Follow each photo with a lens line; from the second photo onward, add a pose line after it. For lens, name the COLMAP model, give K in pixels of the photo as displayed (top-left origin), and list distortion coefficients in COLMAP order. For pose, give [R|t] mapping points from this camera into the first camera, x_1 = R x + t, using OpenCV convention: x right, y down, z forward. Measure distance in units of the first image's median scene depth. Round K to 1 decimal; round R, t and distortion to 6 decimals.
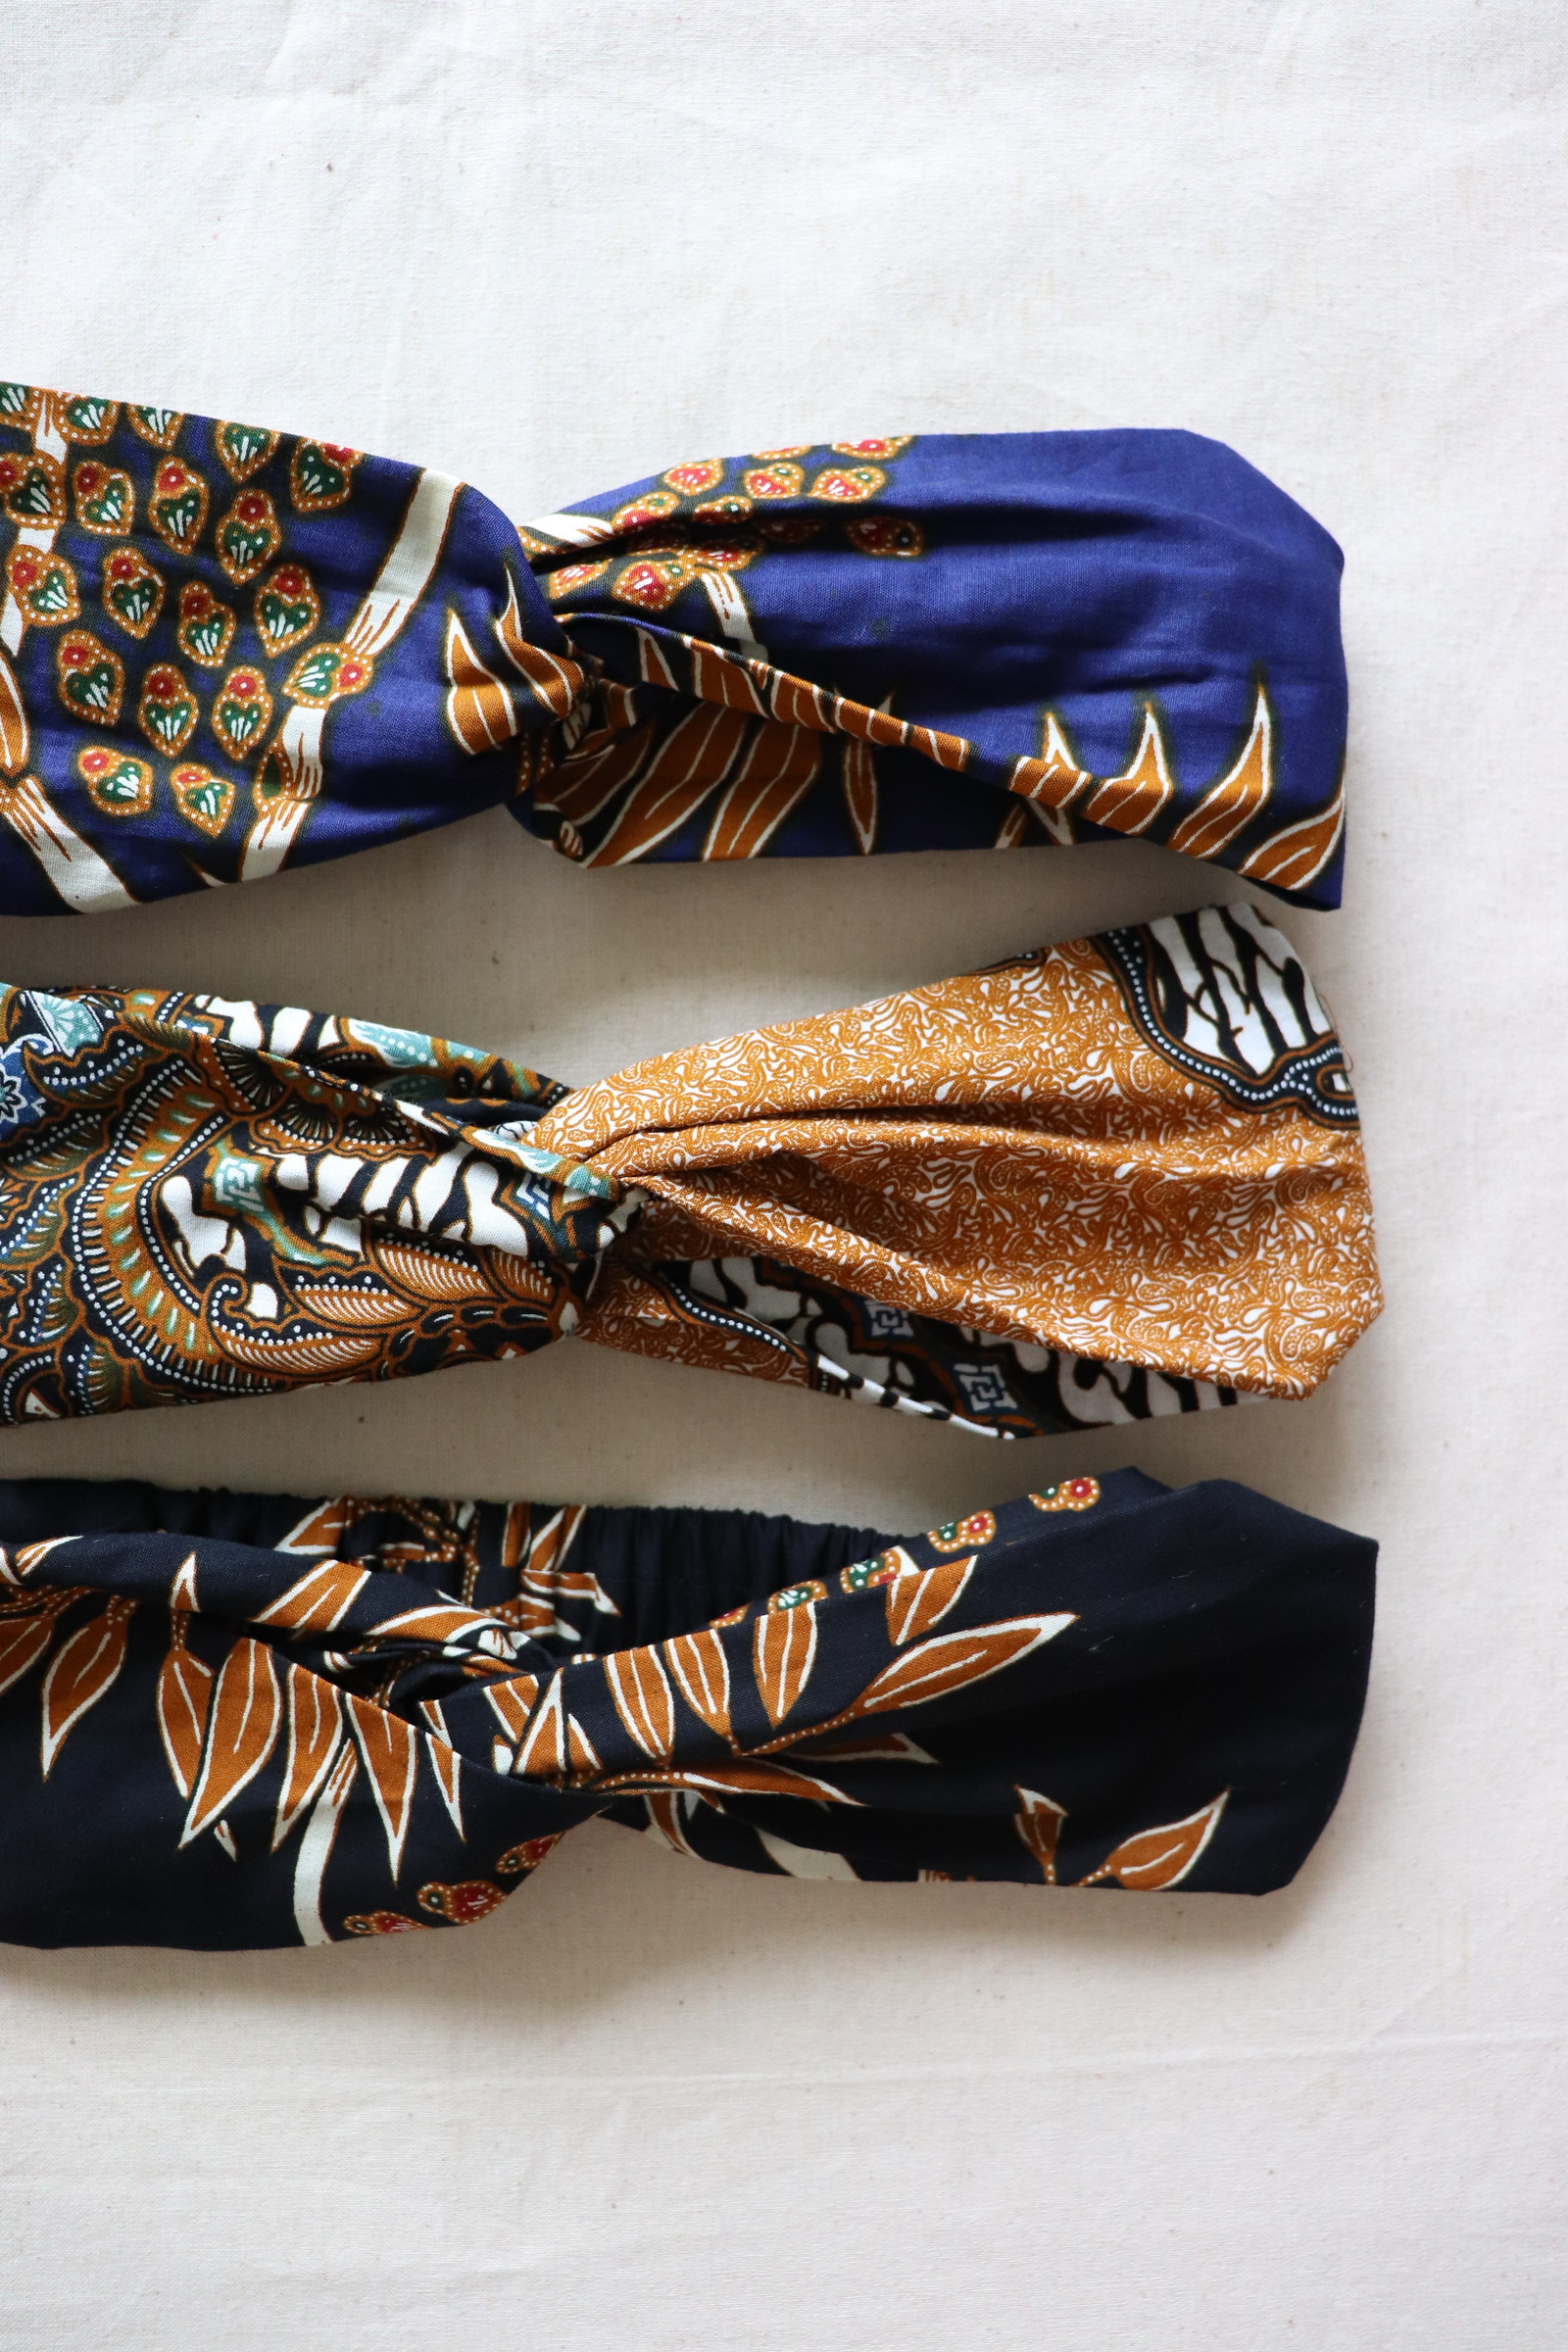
lens RADIAL K [[1895.0, 0, 797.5], [0, 1895.0, 1160.2], [0, 0, 1]] dist [-0.188414, 0.148038]
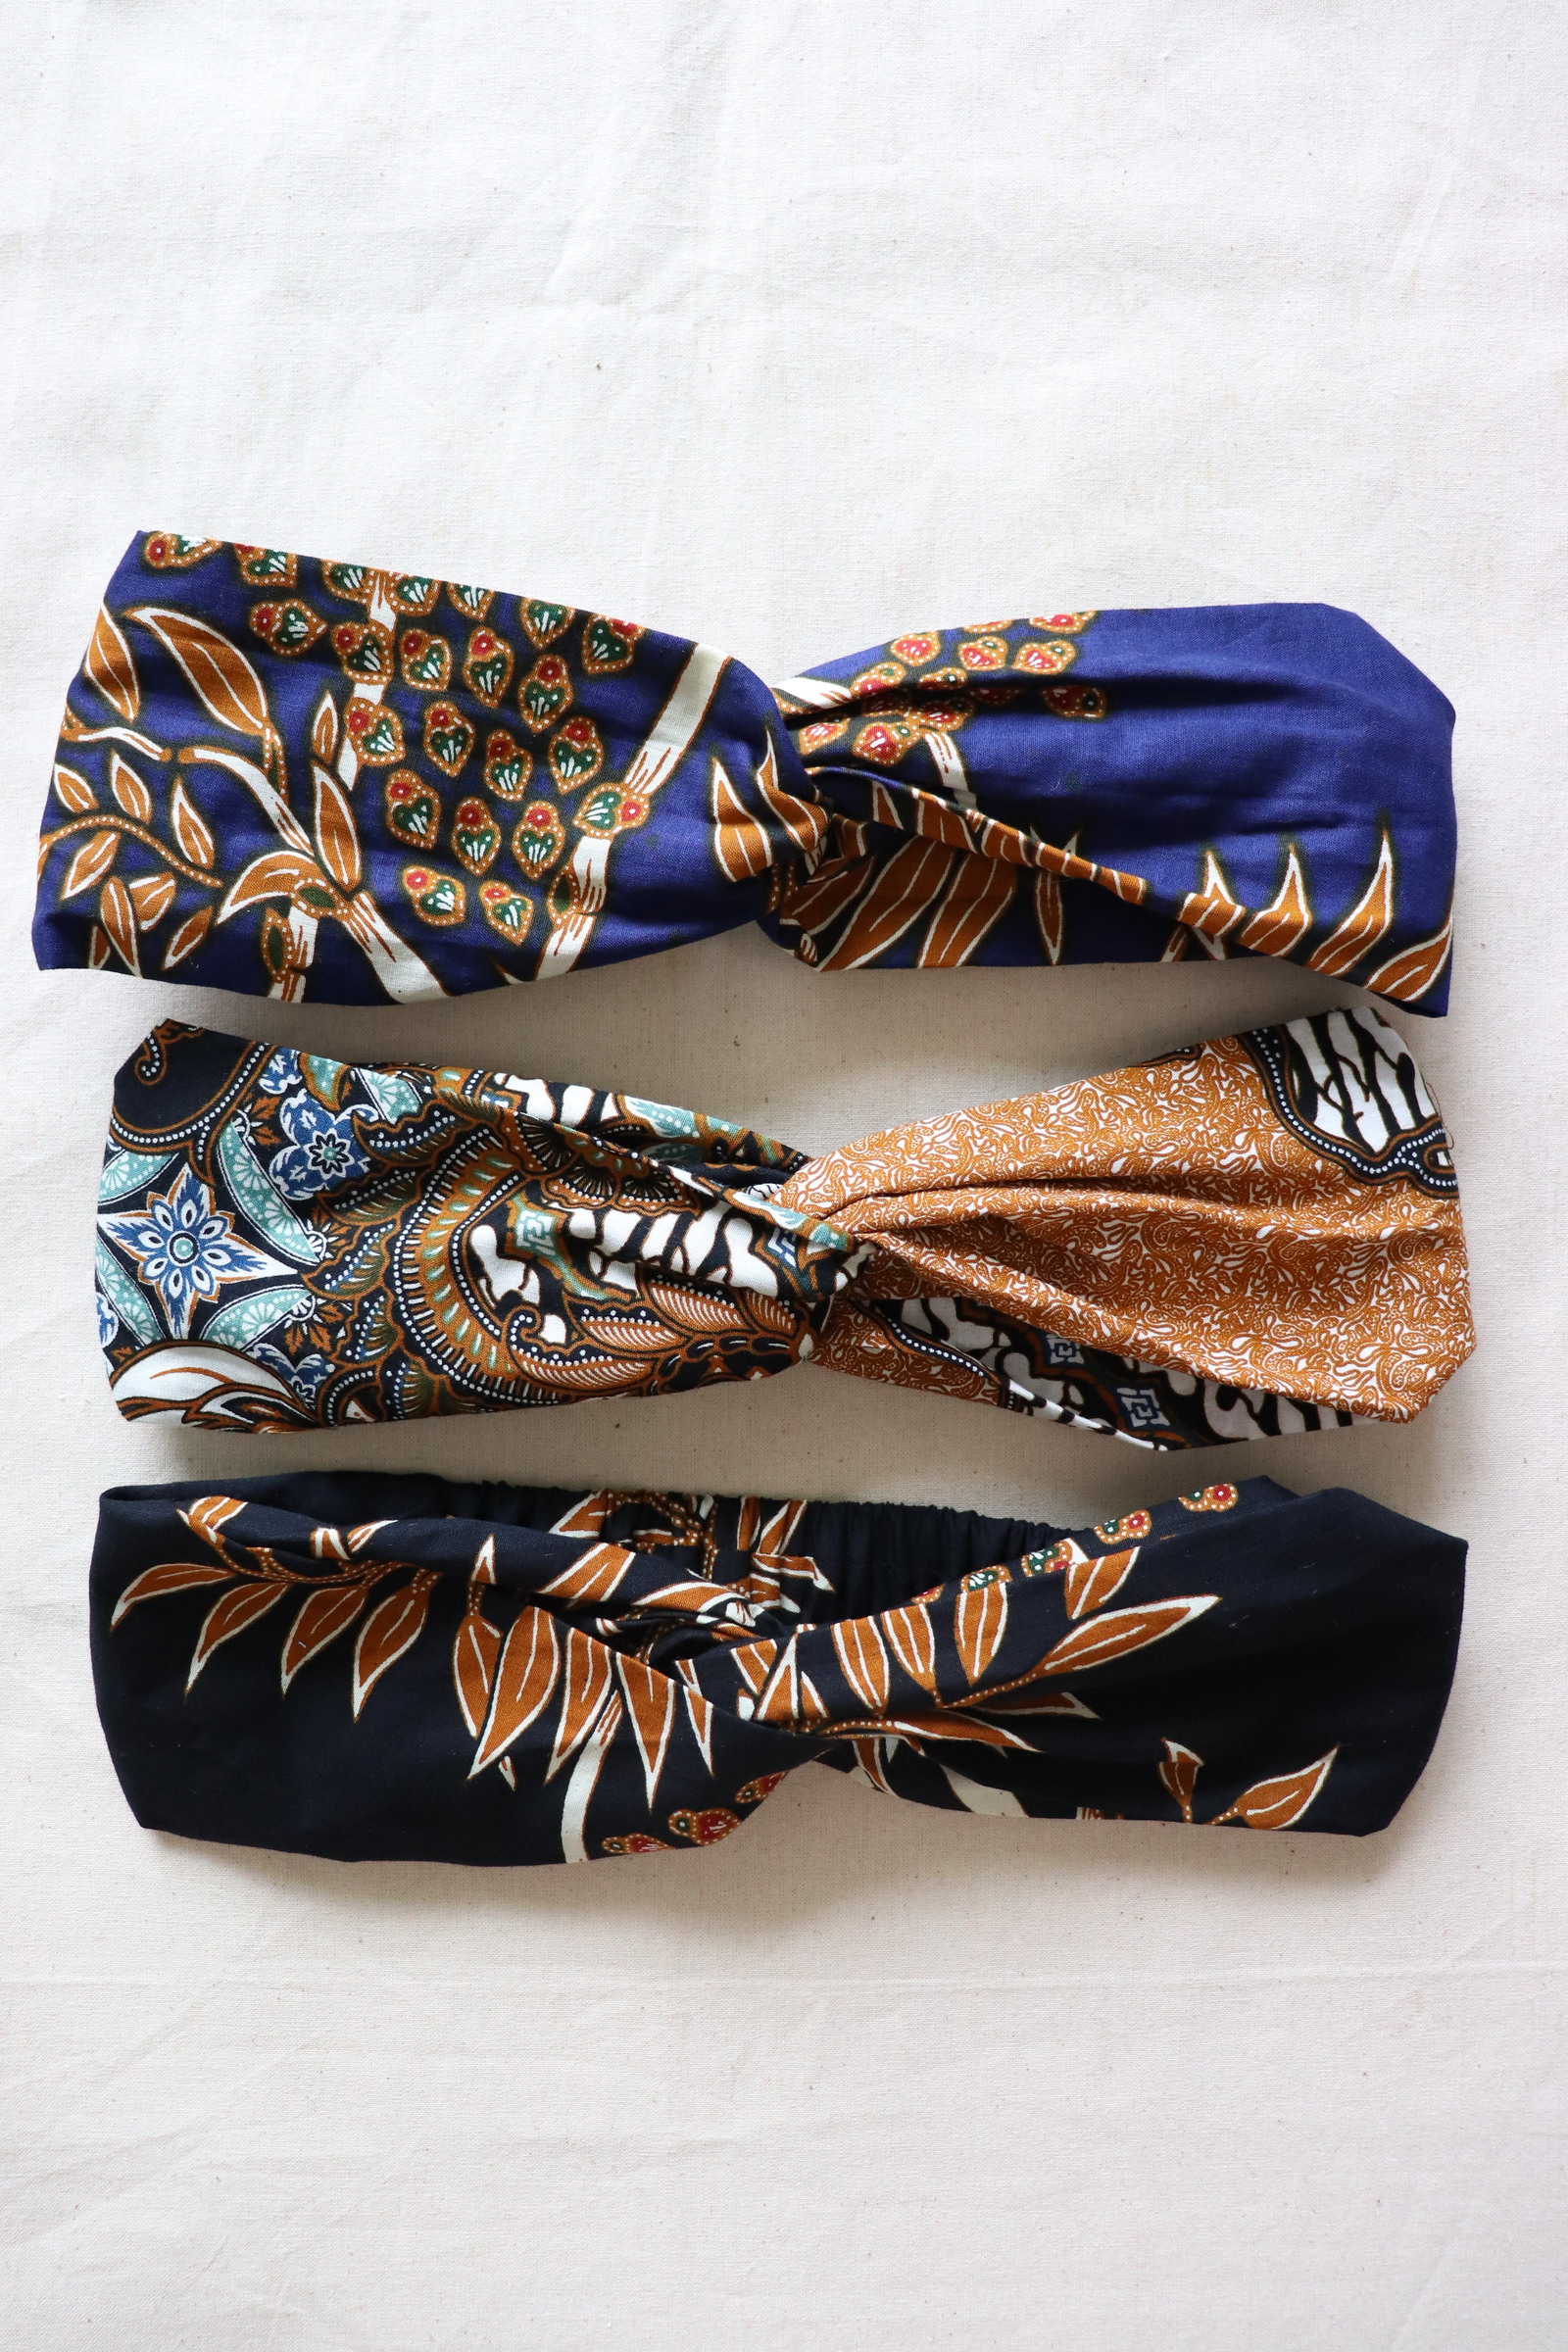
lens RADIAL K [[1895.0, 0, 797.5], [0, 1895.0, 1160.2], [0, 0, 1]] dist [-0.188414, 0.148038]
pose [[0.999219, 0.015577, -0.036301, -0.084316], [-0.015389, 0.999867, 0.005456, -0.042965], [0.036381, -0.004893, 0.999326, -0.217106]]
